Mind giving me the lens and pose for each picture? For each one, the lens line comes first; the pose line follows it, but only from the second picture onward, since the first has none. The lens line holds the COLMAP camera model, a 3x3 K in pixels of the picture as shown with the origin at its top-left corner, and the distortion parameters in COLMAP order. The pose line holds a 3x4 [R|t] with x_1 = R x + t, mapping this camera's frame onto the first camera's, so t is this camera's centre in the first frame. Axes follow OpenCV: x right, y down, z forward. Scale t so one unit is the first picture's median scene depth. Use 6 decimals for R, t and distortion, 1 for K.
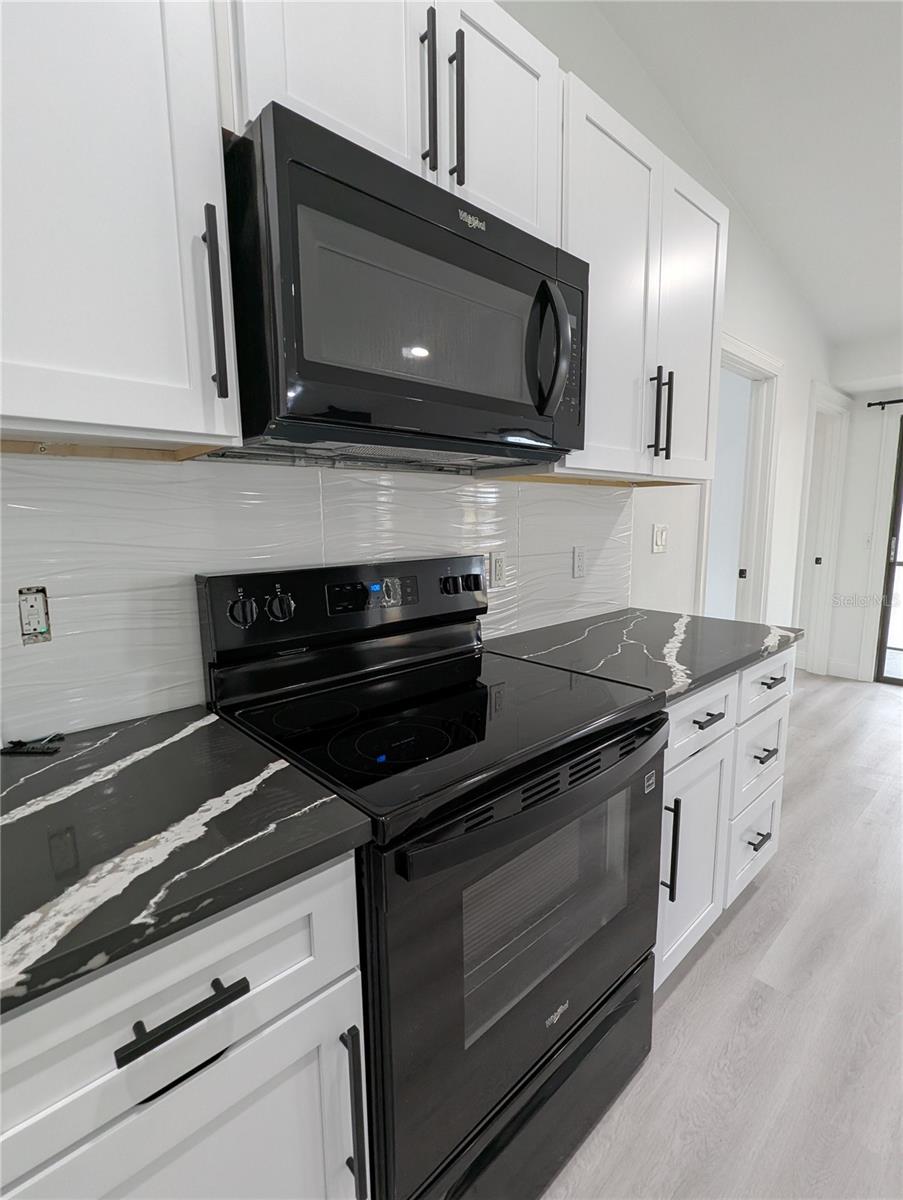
lens RADIAL K [[559.1, 0, 454.6], [0, 559.1, 600.9], [0, 0, 1]] dist [0.004088, 0.001283]
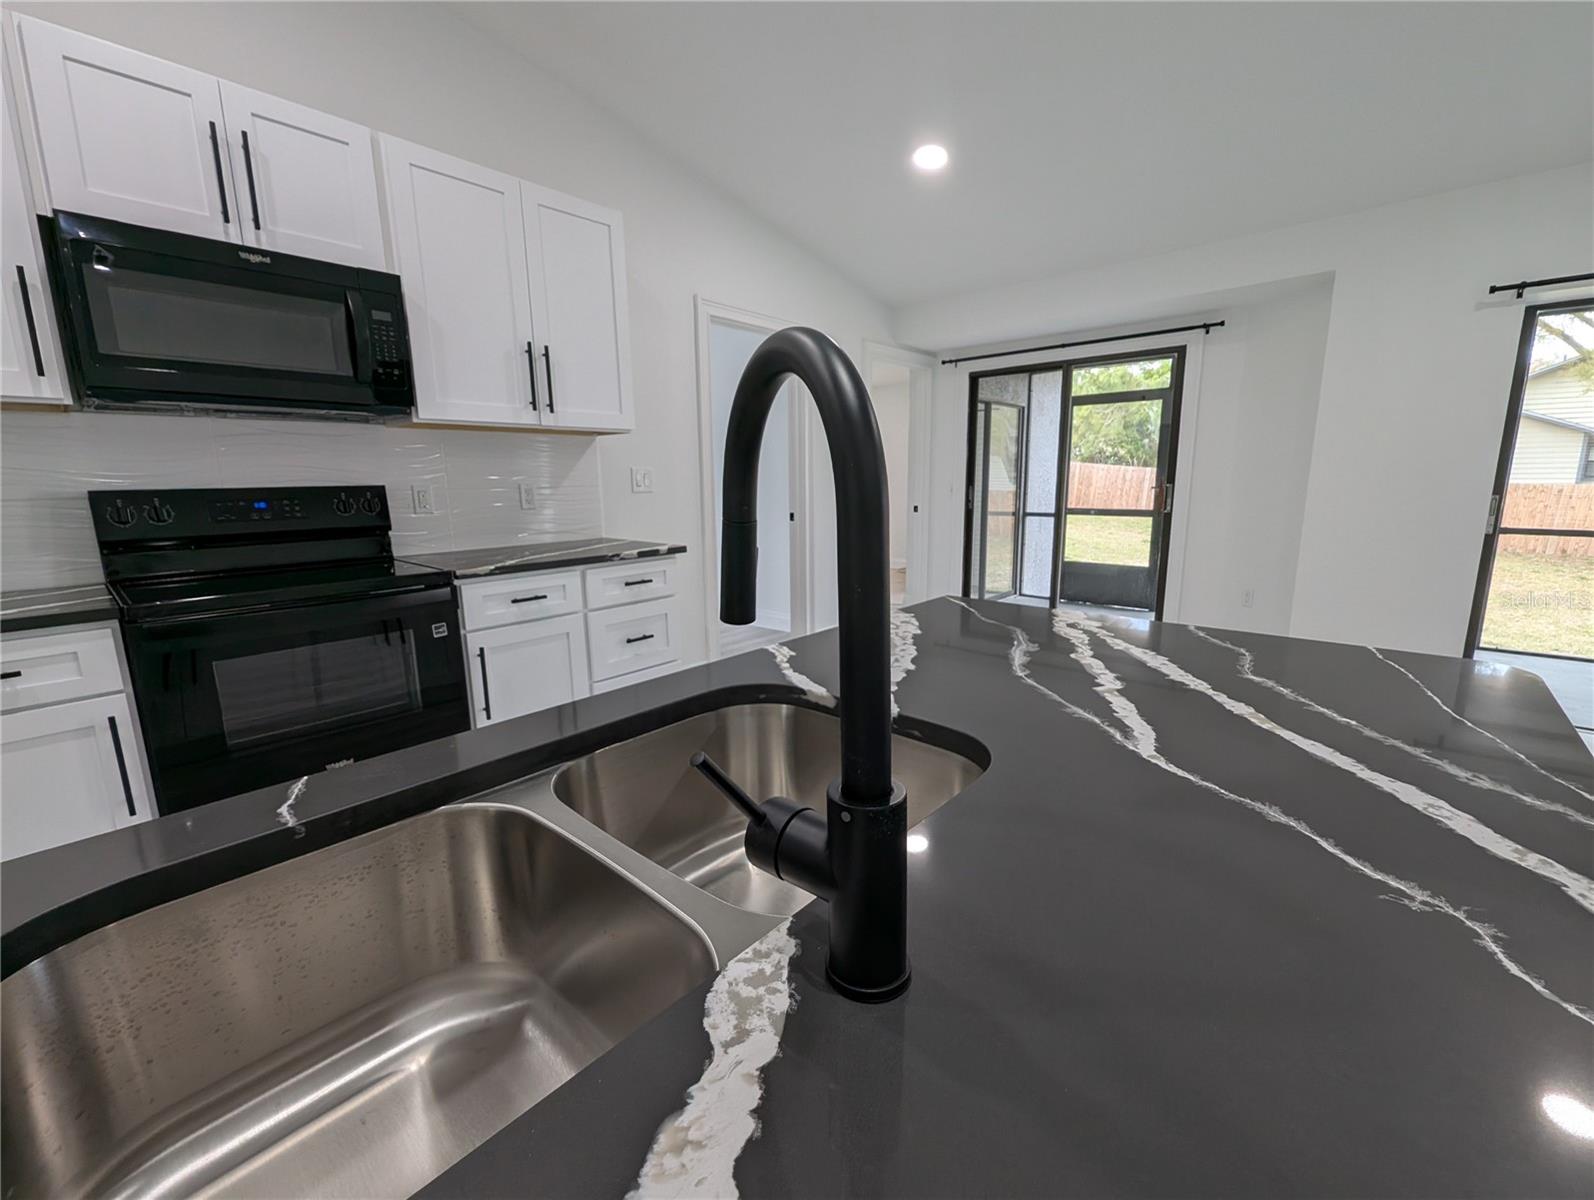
lens RADIAL K [[652.9, 0, 794.5], [0, 652.9, 594.9], [0, 0, 1]] dist [0.003219, -0.000724]
pose [[0.995541, -0.022687, 0.091560, 1.174698], [0.020228, 0.999412, 0.027700, 0.206519], [-0.092134, -0.025725, 0.995414, -0.851214]]
